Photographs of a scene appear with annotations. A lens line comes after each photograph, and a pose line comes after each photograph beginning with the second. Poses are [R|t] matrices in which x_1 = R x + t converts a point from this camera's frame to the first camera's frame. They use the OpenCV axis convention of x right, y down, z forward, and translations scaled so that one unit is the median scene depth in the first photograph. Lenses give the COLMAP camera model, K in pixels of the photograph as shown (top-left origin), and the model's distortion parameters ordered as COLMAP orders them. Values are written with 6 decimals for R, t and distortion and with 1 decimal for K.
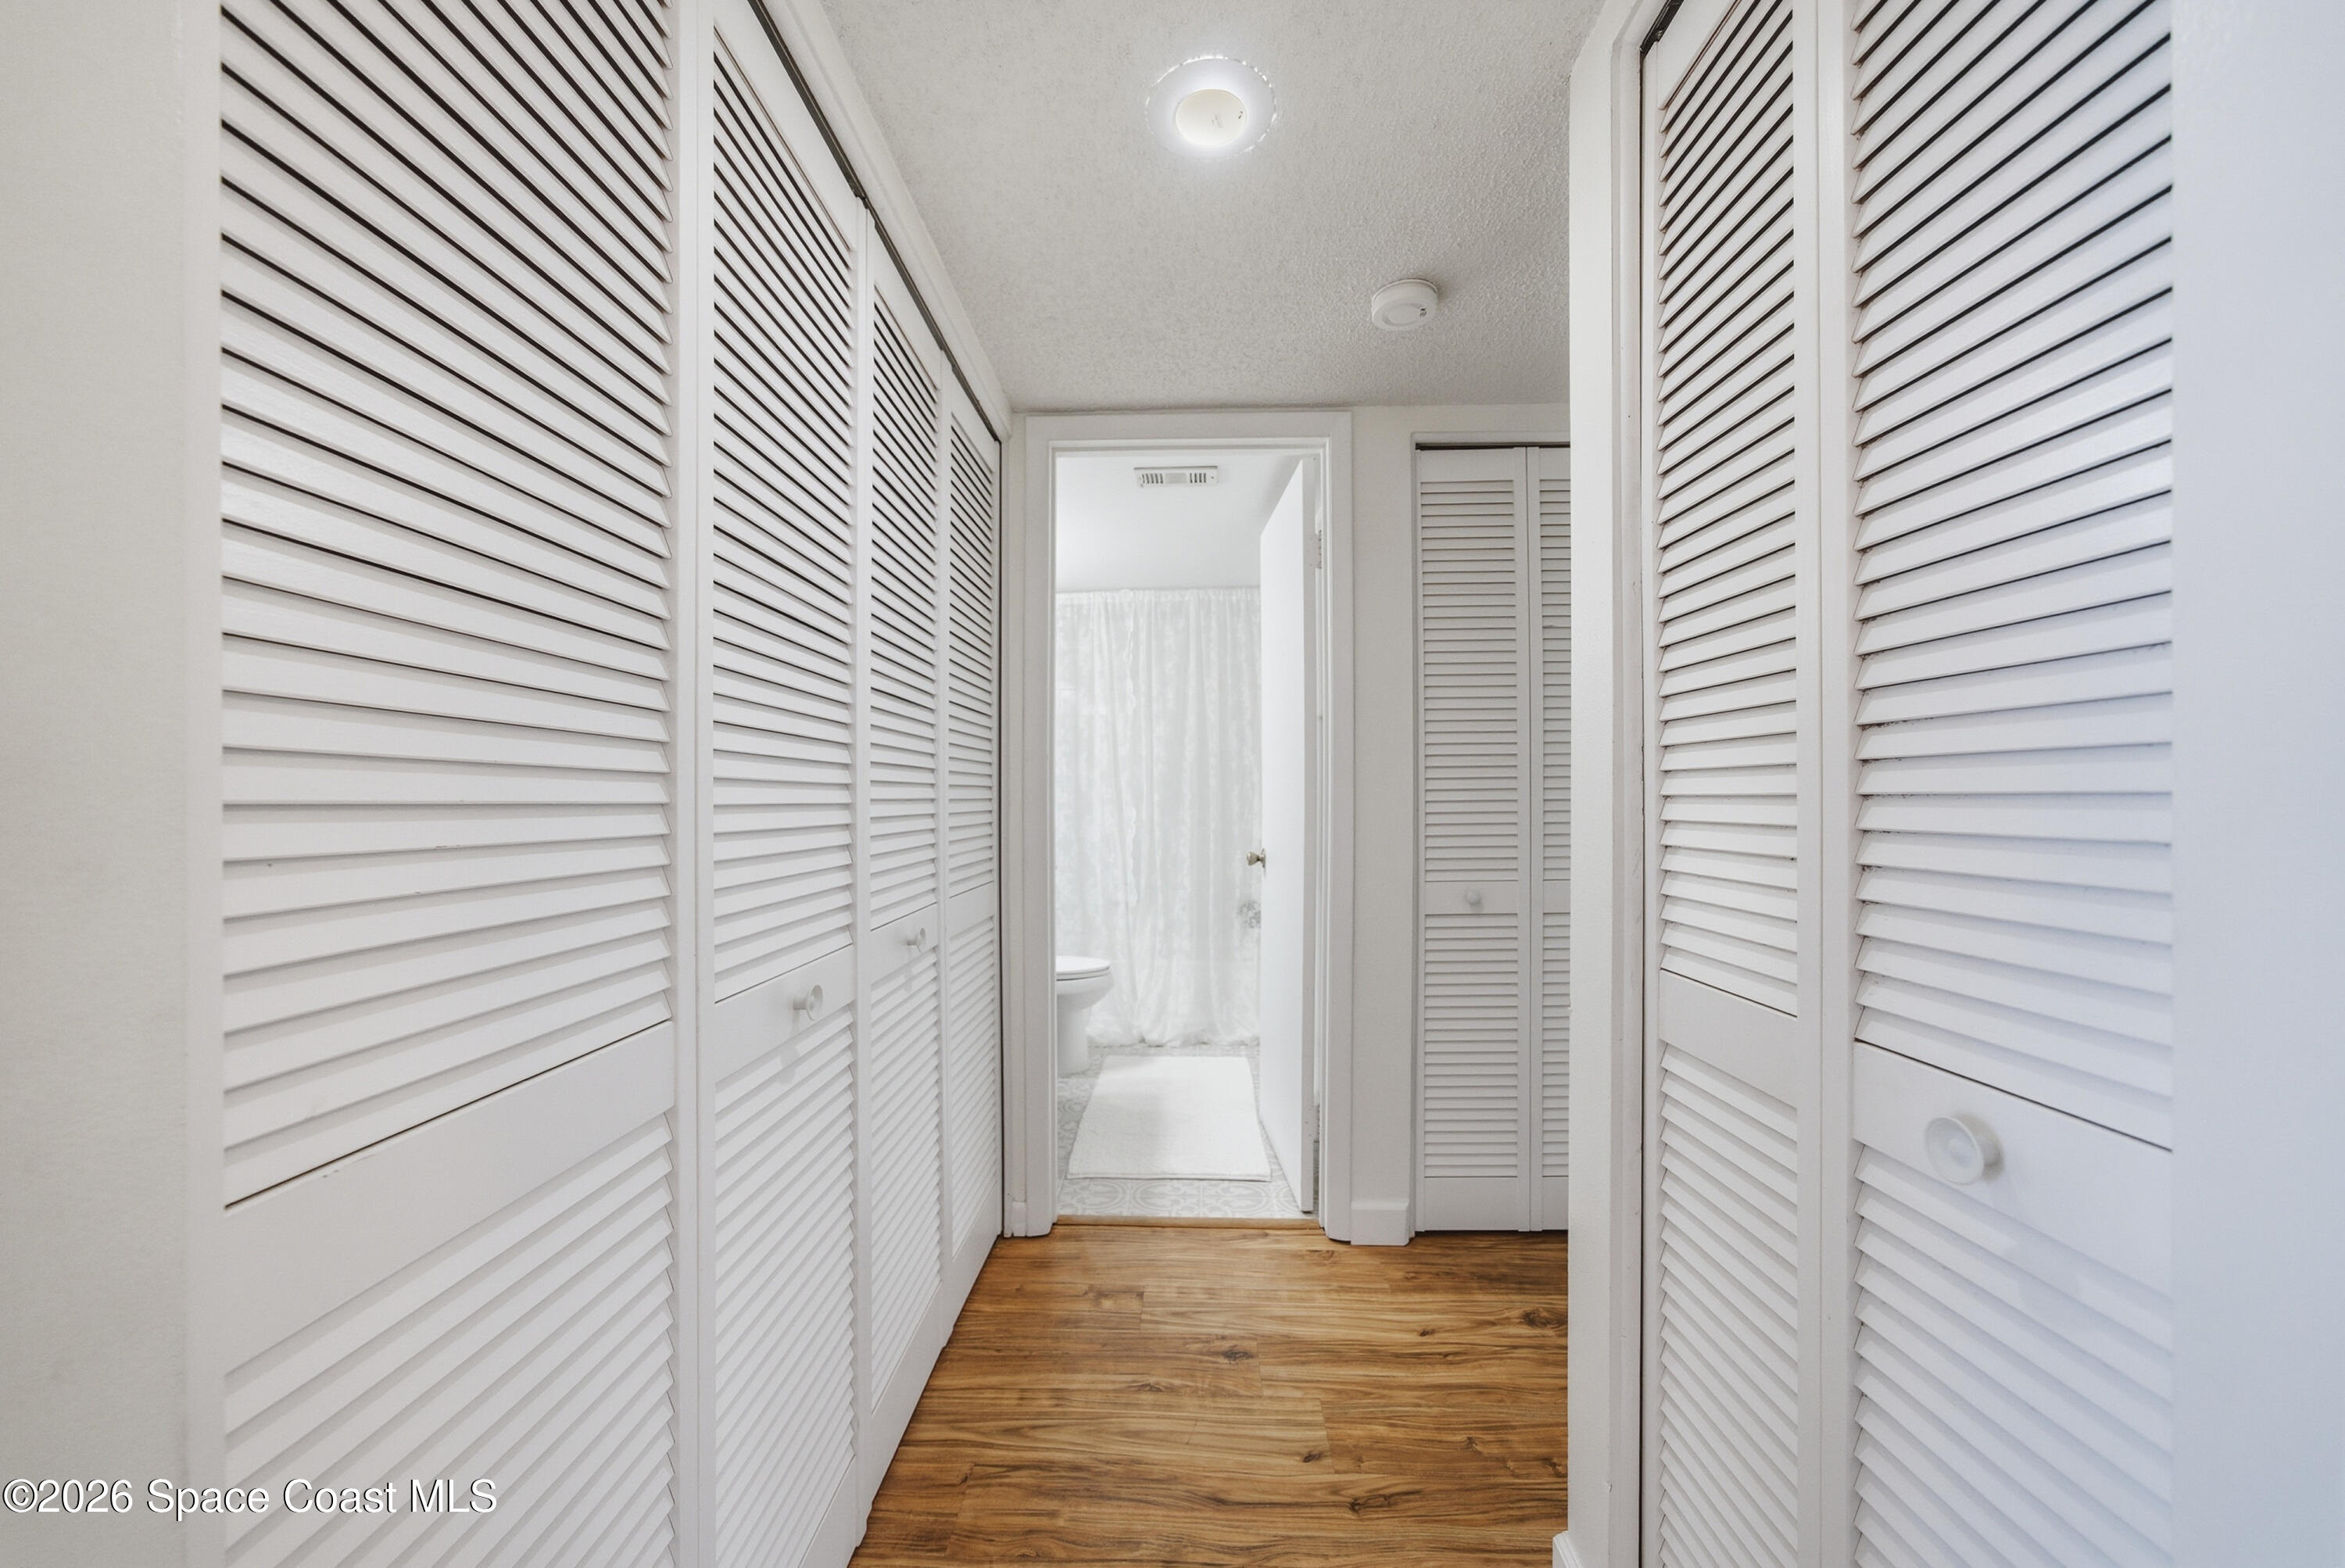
lens RADIAL K [[864.5, 0, 1167.4], [0, 864.5, 781.1], [0, 0, 1]] dist [-0.016583, 0.006768]
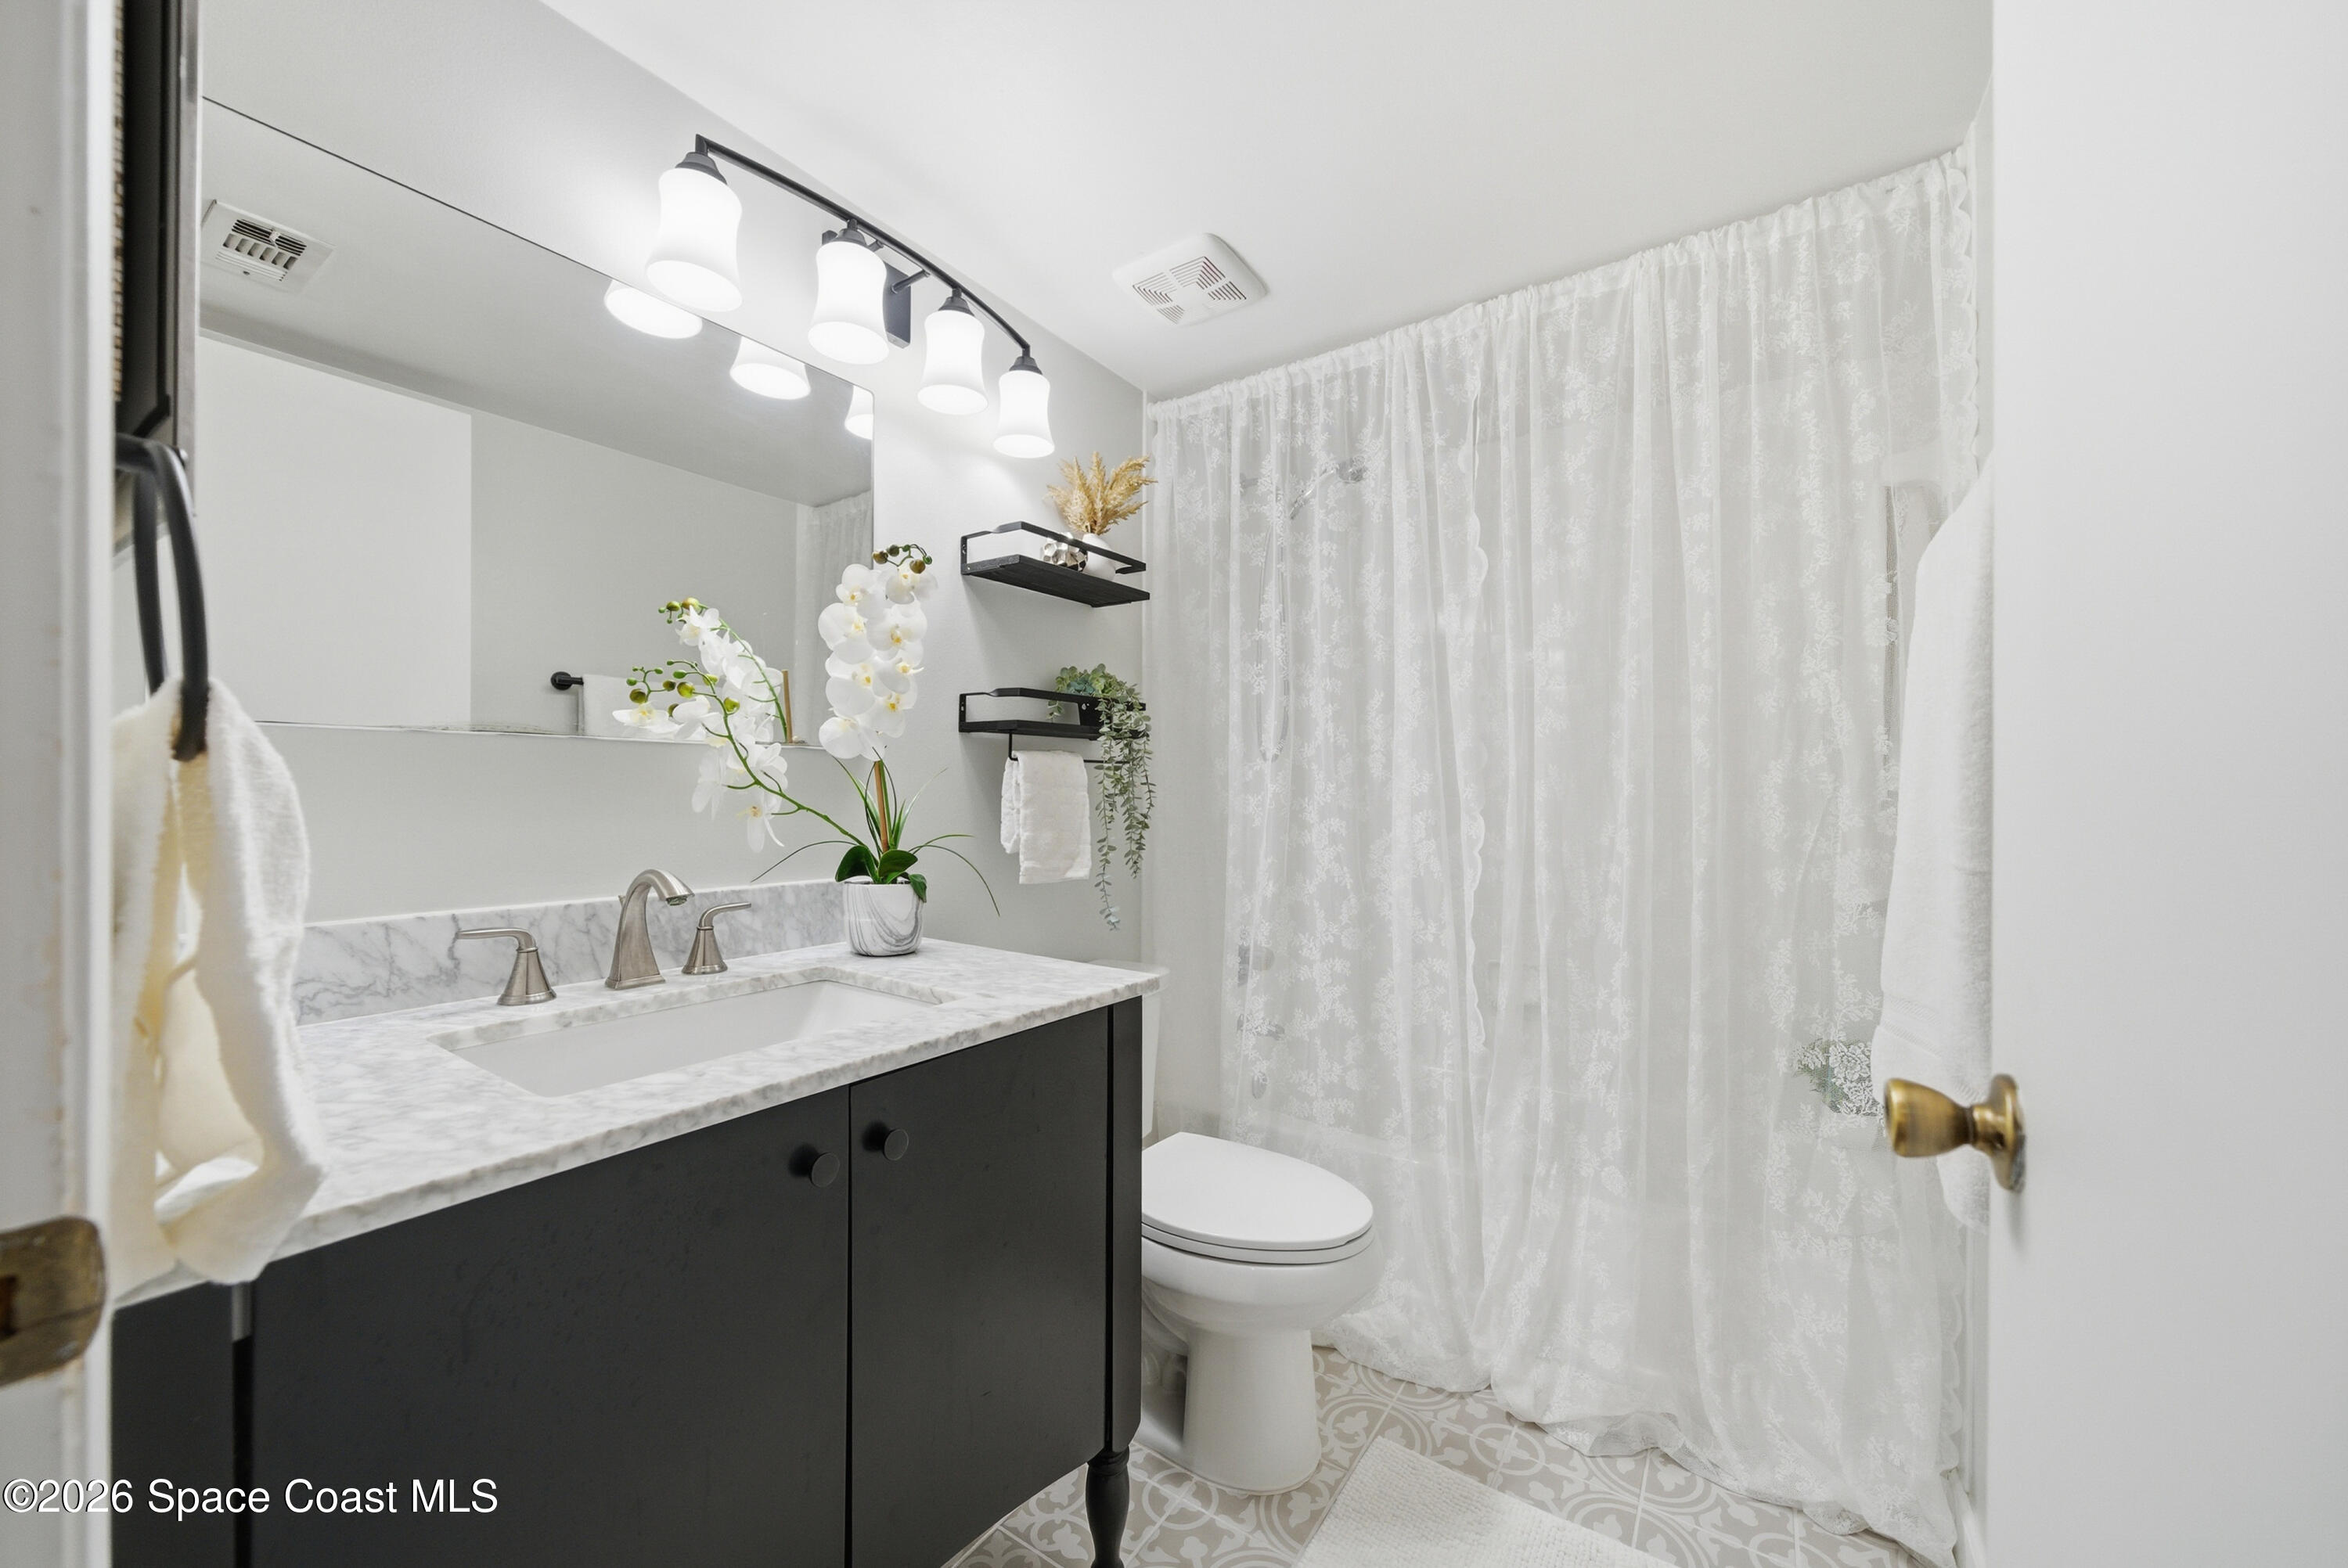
lens RADIAL K [[865.5, 0, 1167.6], [0, 865.5, 798.0], [0, 0, 1]] dist [-0.016583, 0.006768]
pose [[0.865677, 0.004804, -0.500581, 0.038716], [0.000376, 0.999947, 0.010245, 0.017347], [0.500604, -0.009057, 0.865629, 0.560719]]
